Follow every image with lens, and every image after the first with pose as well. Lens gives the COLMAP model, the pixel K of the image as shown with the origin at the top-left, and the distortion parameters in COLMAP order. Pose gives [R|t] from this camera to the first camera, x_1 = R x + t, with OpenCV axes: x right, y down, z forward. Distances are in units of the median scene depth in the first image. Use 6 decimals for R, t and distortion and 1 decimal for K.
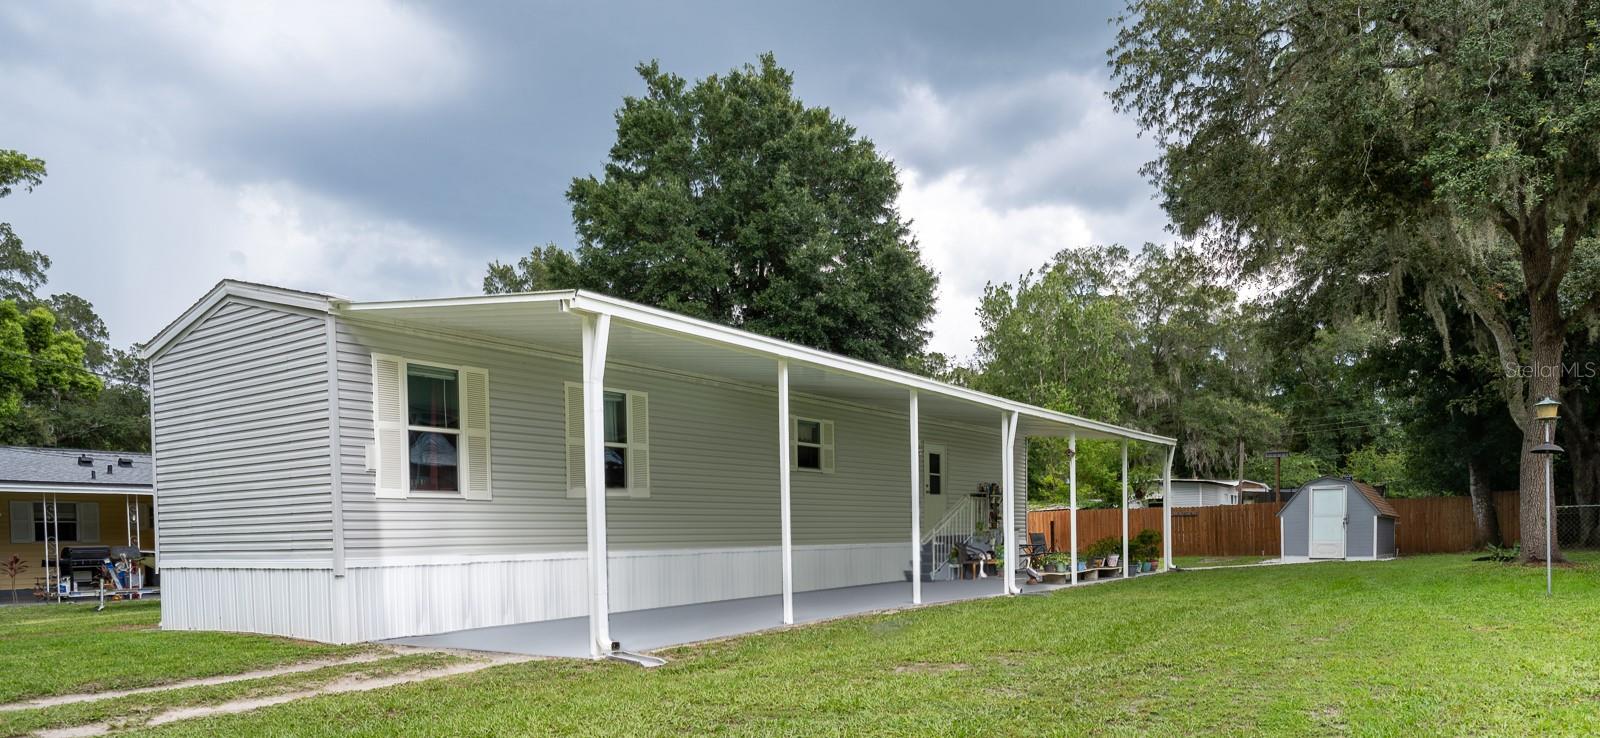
lens RADIAL K [[1021.2, 0, 800.0], [0, 1021.2, 369.0], [0, 0, 1]] dist [-0.004715, -0.000929]
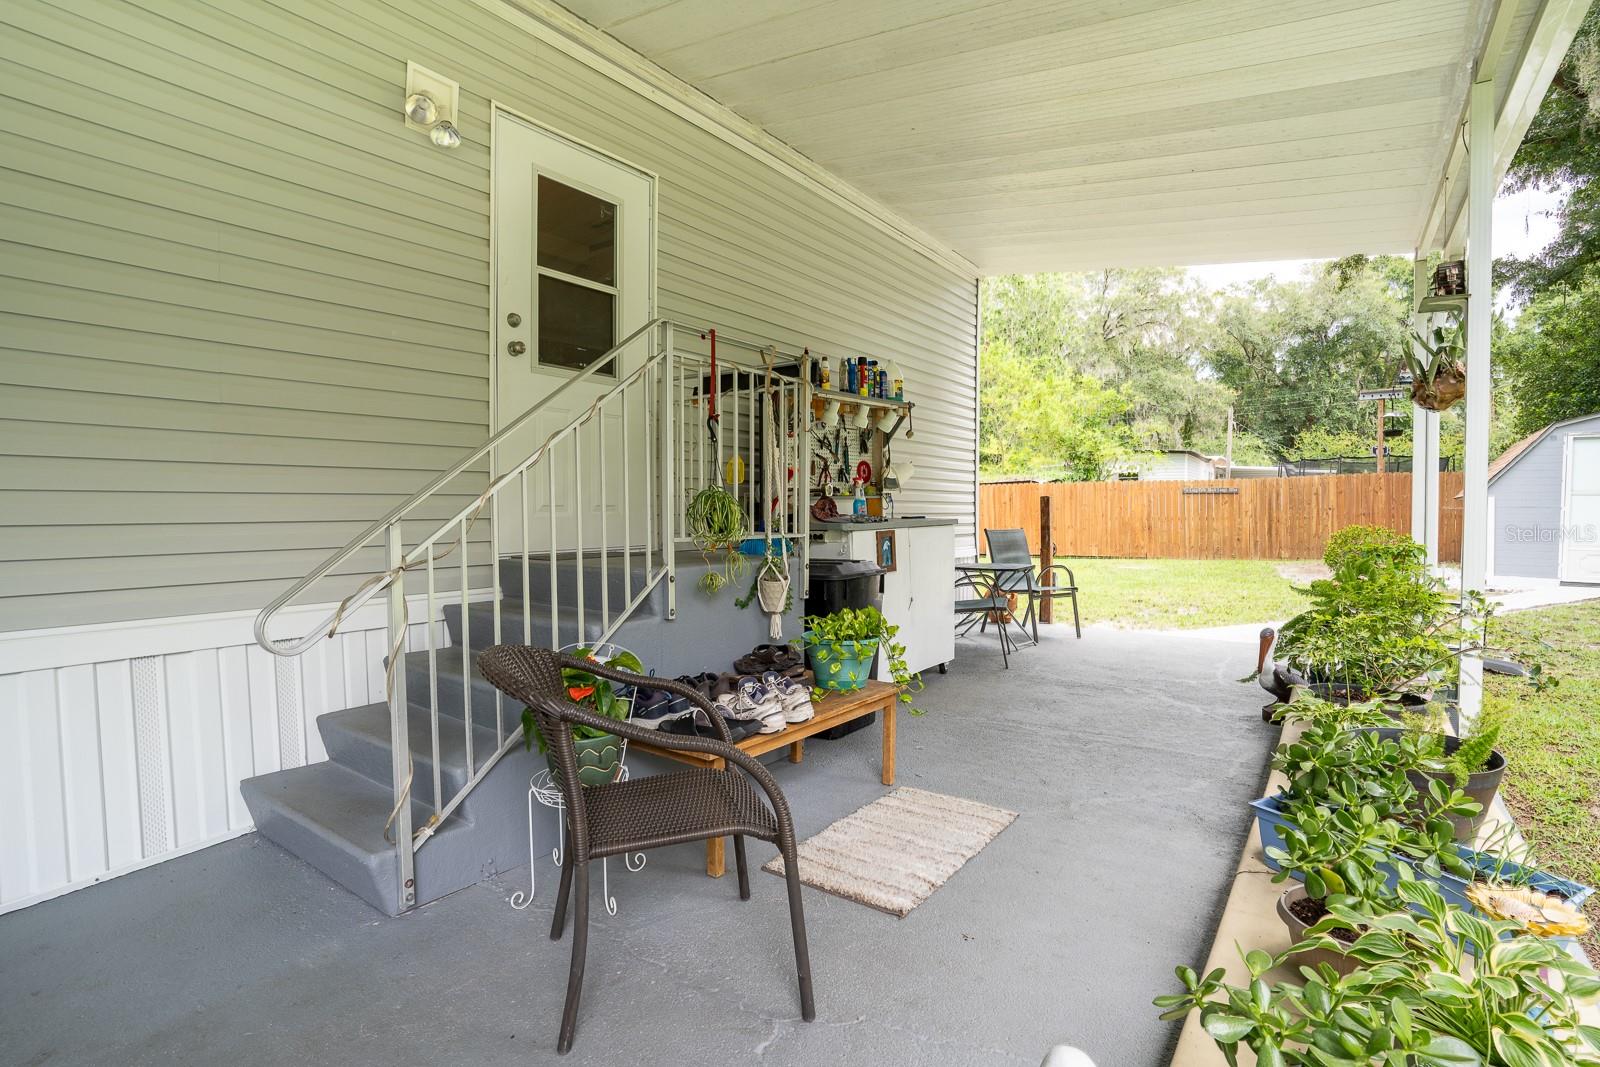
lens RADIAL K [[790.3, 0, 794.7], [0, 790.3, 527.5], [0, 0, 1]] dist [-0.083809, 0.043780]
pose [[0.999884, 0.011447, 0.009999, 0.080874], [-0.013092, 0.982837, 0.184013, 0.056712], [-0.007721, -0.184123, 0.982873, 0.372821]]
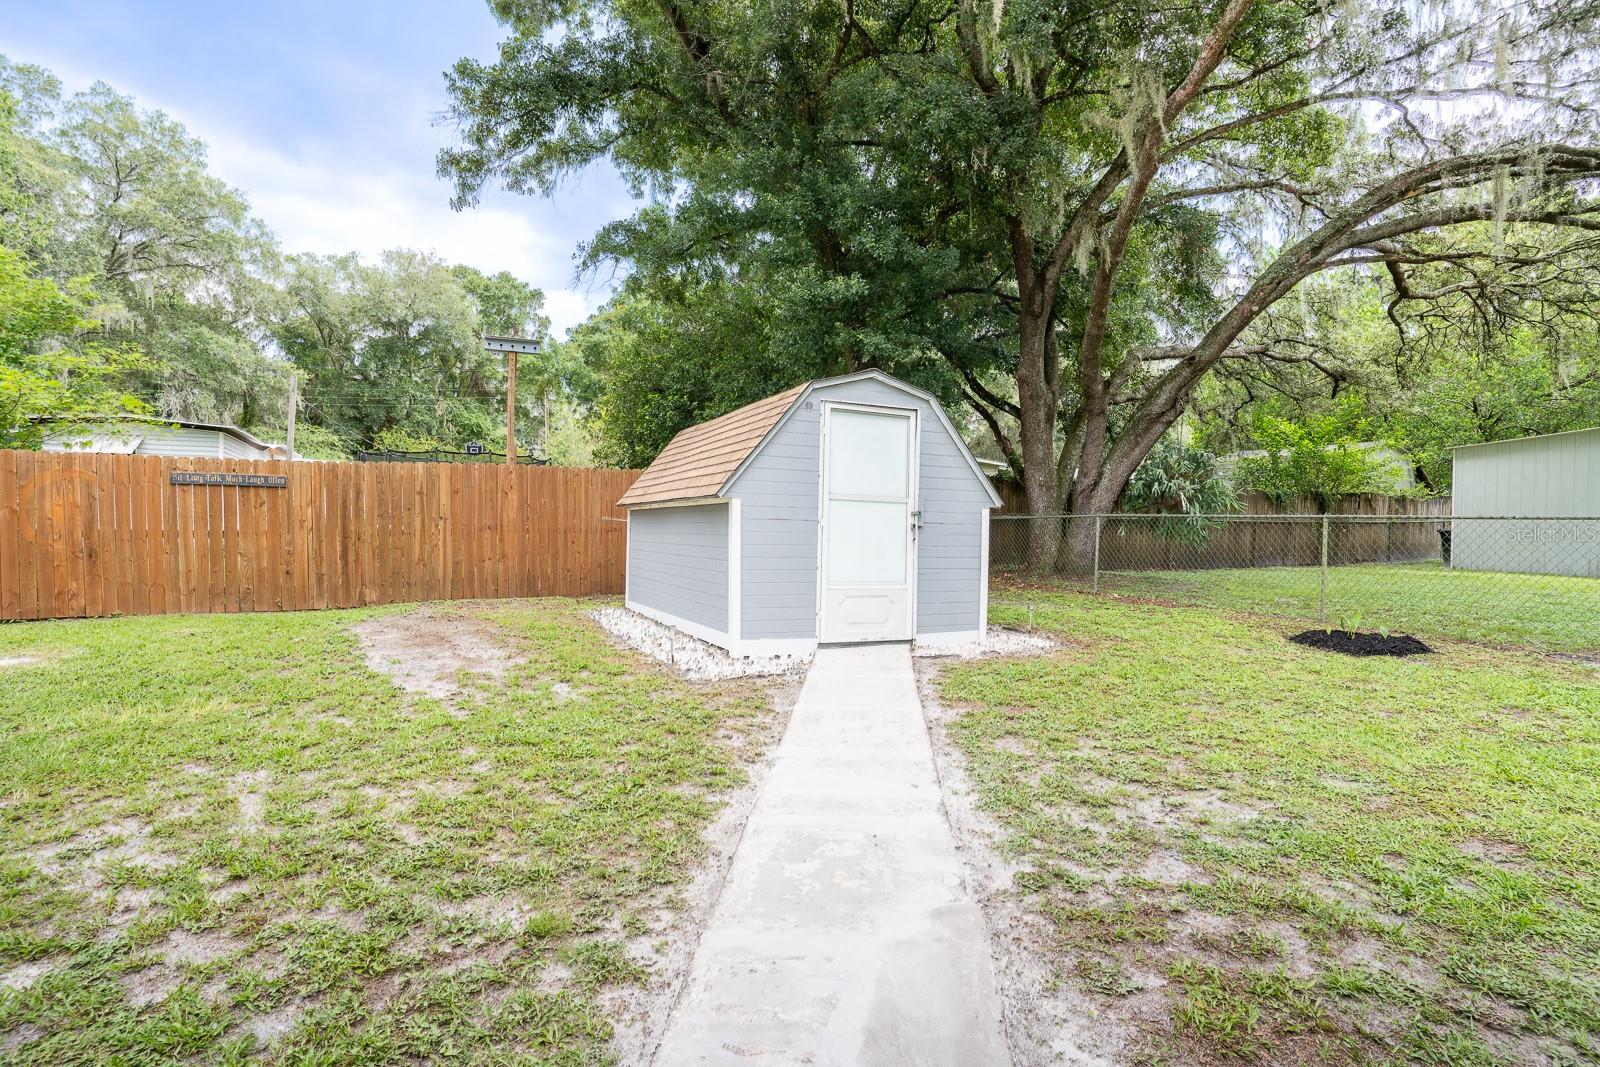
lens RADIAL K [[790.3, 0, 794.7], [0, 790.3, 527.5], [0, 0, 1]] dist [-0.083809, 0.043780]
pose [[0.463746, 0.014126, 0.885856, 0.168510], [-0.162706, 0.984225, 0.069482, 0.077784], [-0.870900, -0.176356, 0.458729, 0.509461]]
